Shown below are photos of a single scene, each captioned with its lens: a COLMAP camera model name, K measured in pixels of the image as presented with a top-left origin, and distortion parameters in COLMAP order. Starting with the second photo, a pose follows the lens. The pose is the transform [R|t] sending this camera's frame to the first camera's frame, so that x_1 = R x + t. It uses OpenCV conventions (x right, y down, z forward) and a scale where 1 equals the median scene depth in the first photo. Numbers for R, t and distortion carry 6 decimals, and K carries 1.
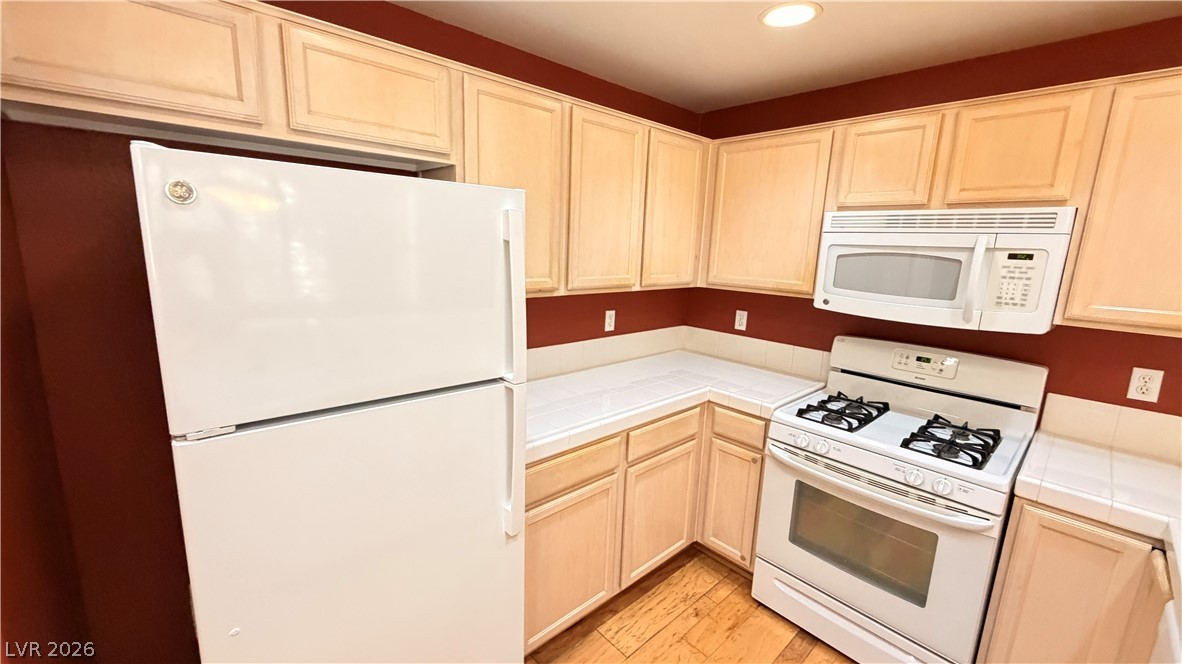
lens RADIAL K [[470.8, 0, 587.5], [0, 470.8, 334.0], [0, 0, 1]] dist [-0.000883, 0.000252]
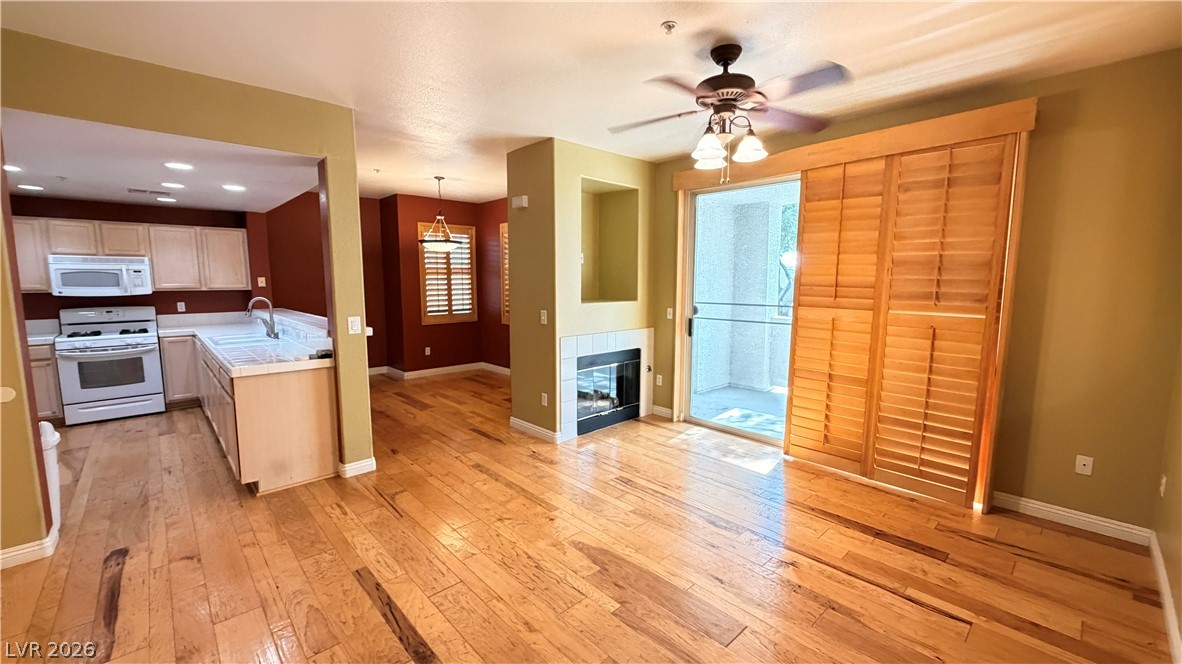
lens RADIAL K [[470.8, 0, 588.2], [0, 470.8, 332.5], [0, 0, 1]] dist [-0.000883, 0.000252]
pose [[-0.011865, -0.148295, 0.988872, -2.151301], [0.190895, 0.970417, 0.147817, 0.322479], [-0.981539, 0.190525, 0.016795, -1.831637]]
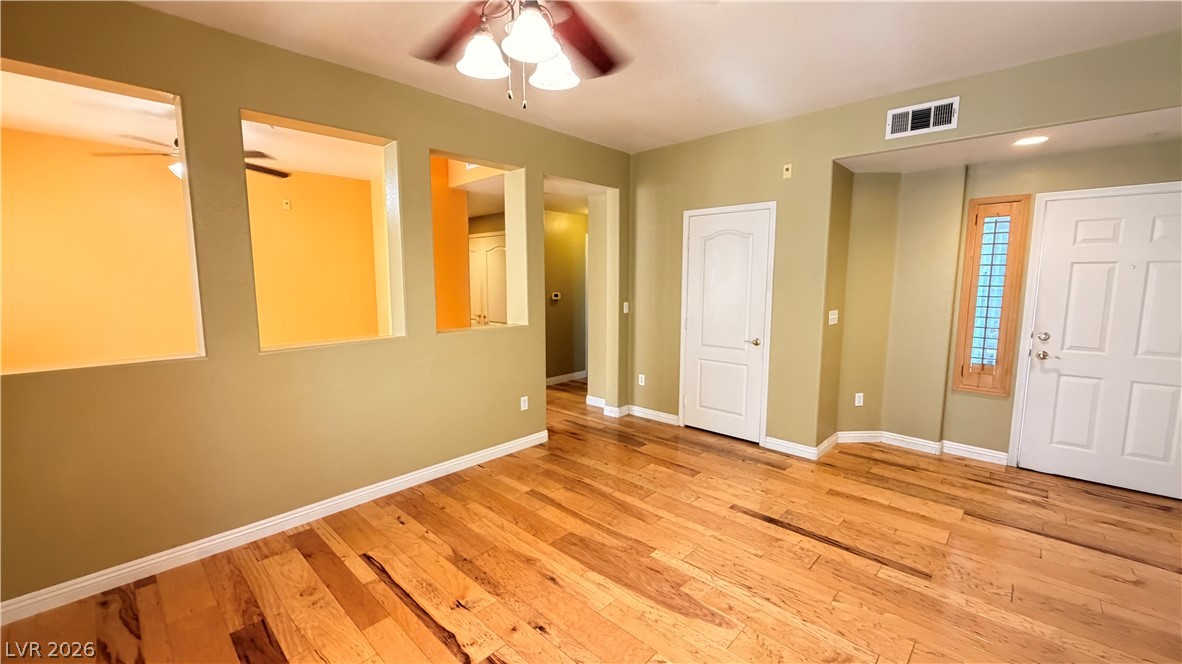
lens RADIAL K [[470.8, 0, 589.0], [0, 470.8, 331.7], [0, 0, 1]] dist [-0.000883, 0.000252]
pose [[0.072270, 0.078353, -0.994303, 0.240888], [-0.189900, 0.979754, 0.063404, 0.496829], [0.979140, 0.184236, 0.085686, -2.175688]]
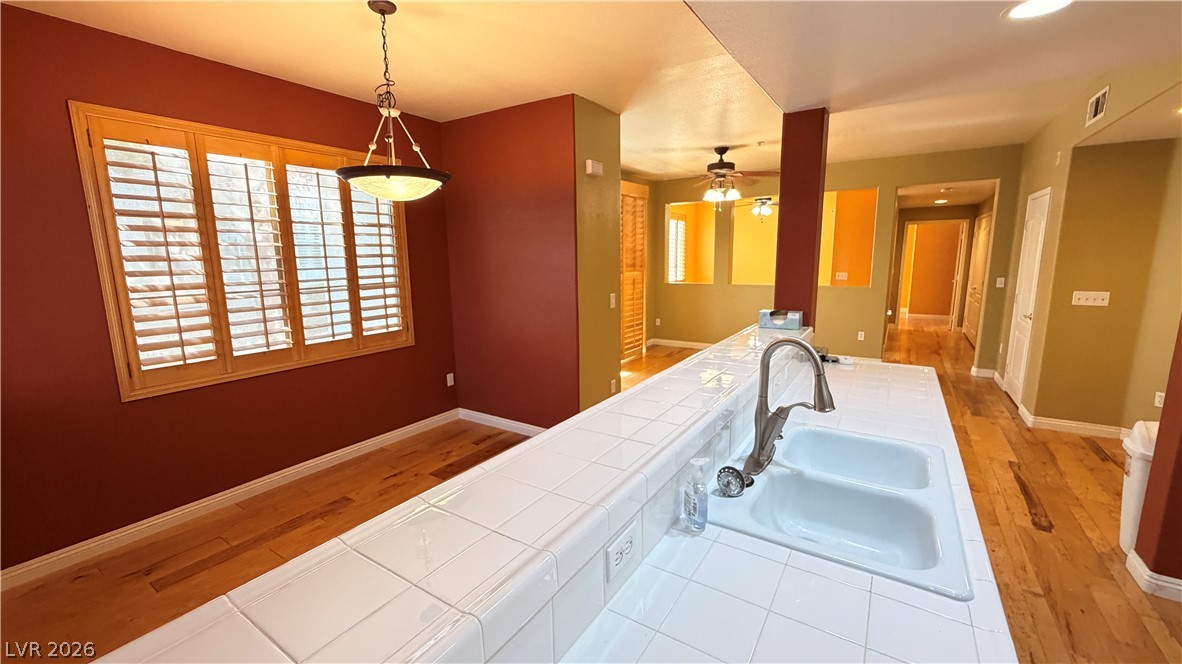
lens RADIAL K [[470.8, 0, 588.9], [0, 470.8, 332.9], [0, 0, 1]] dist [-0.000883, 0.000252]
pose [[-0.968876, 0.019619, -0.246767, 0.906719], [-0.067205, 0.938569, 0.338485, -0.060403], [0.238249, 0.344534, -0.908038, 0.511099]]
